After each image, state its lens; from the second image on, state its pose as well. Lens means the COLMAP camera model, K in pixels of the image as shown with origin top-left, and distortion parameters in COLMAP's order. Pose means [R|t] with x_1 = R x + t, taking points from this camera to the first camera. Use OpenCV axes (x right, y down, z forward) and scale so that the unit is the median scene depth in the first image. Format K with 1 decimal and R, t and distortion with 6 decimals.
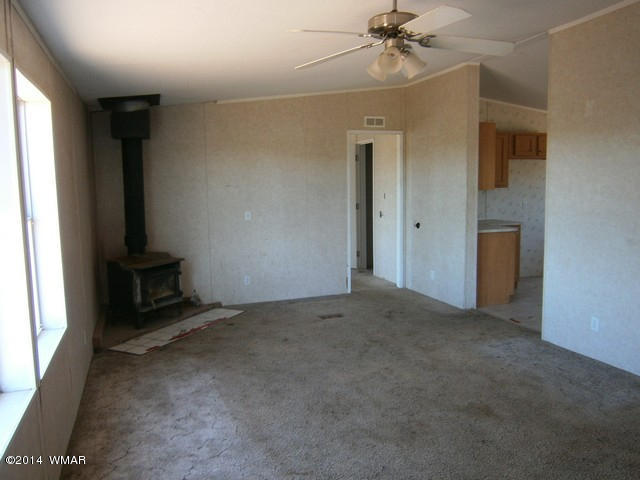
lens RADIAL K [[507.0, 0, 320.0], [0, 507.0, 240.0], [0, 0, 1]] dist [-0.065818, 0.060441]
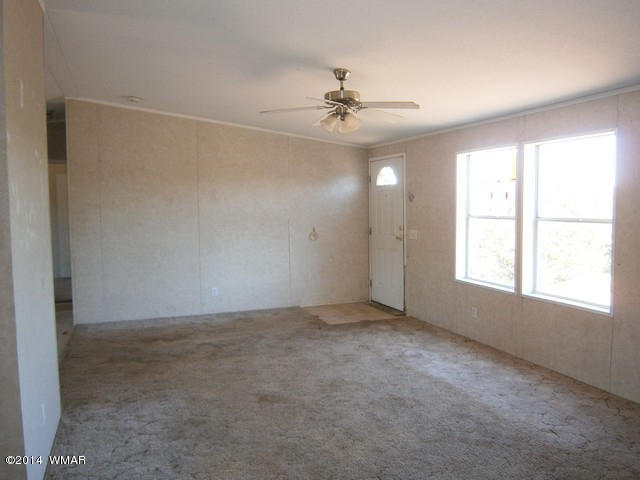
lens RADIAL K [[507.0, 0, 320.0], [0, 507.0, 240.0], [0, 0, 1]] dist [-0.065818, 0.060441]
pose [[-0.999005, 0.030205, -0.032799, 0.219425], [0.023846, 0.983486, 0.179405, -0.222197], [0.037676, 0.178444, -0.983228, 2.017077]]
